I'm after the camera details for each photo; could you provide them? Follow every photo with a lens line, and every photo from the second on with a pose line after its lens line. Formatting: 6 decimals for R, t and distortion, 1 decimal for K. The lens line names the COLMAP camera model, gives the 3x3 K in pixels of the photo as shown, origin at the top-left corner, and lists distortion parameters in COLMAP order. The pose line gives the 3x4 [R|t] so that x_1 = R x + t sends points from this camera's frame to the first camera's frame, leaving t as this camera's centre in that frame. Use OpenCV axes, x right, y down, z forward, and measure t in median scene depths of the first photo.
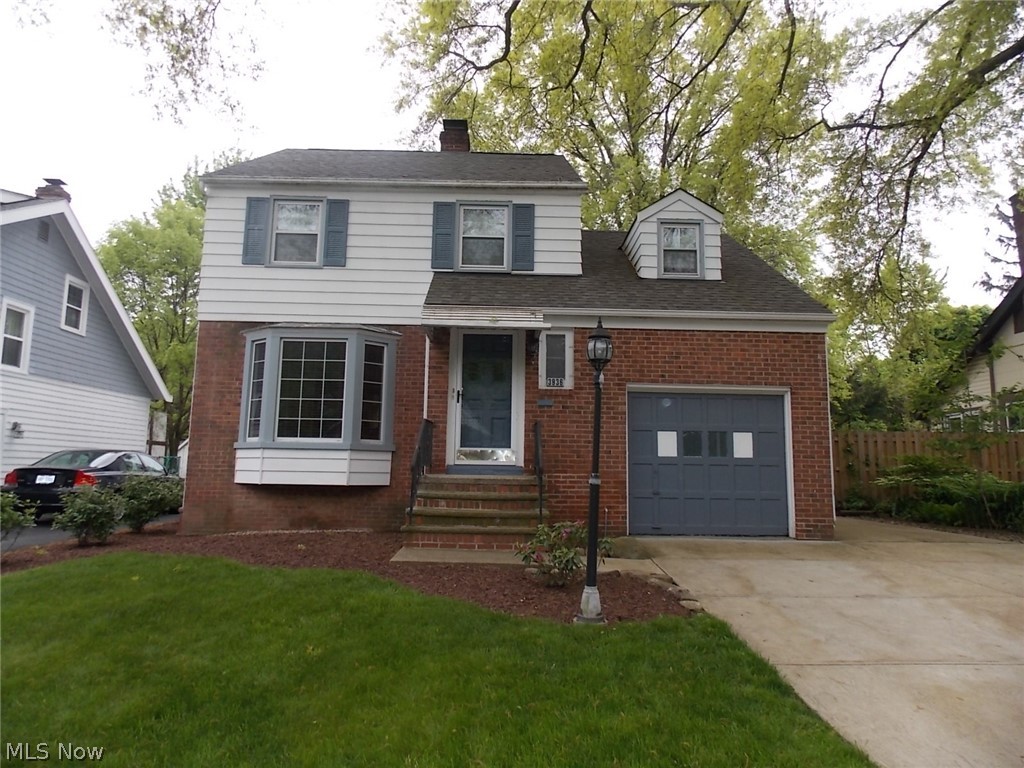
lens RADIAL K [[673.9, 0, 516.1], [0, 673.9, 379.8], [0, 0, 1]] dist [0.004102, -0.001846]
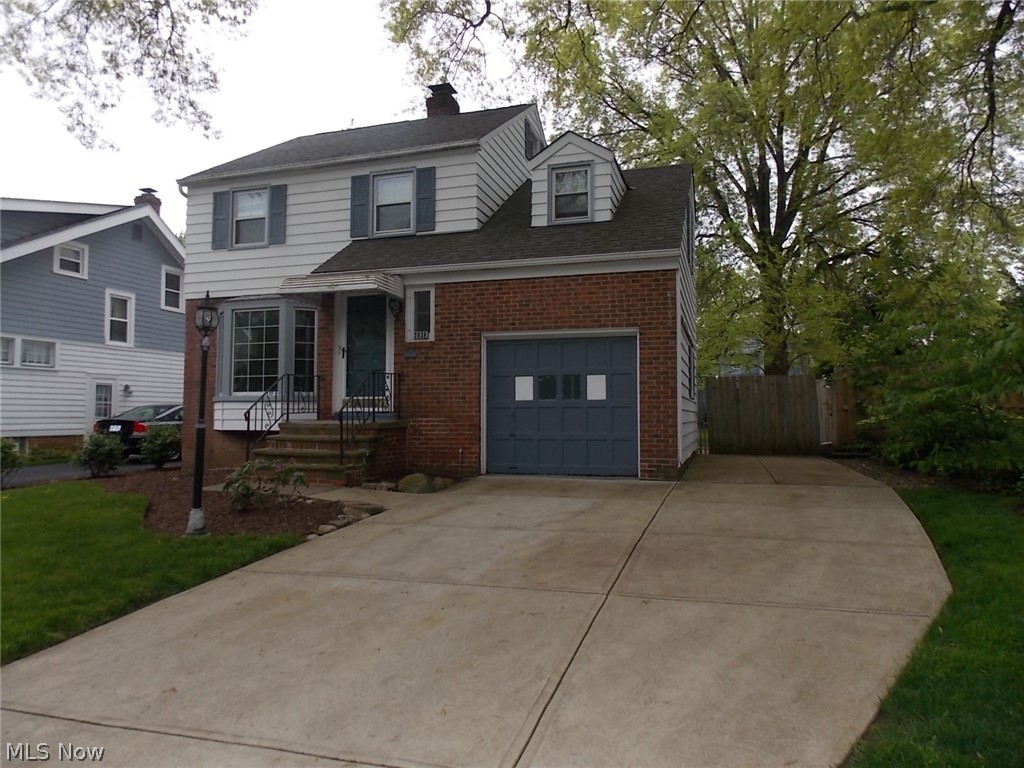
lens RADIAL K [[673.9, 0, 522.2], [0, 673.9, 379.3], [0, 0, 1]] dist [0.004102, -0.001846]
pose [[0.950442, -0.033362, -0.309105, 0.542639], [0.057915, 0.995822, 0.070598, 0.006853], [0.305459, -0.085002, 0.948404, 0.007531]]
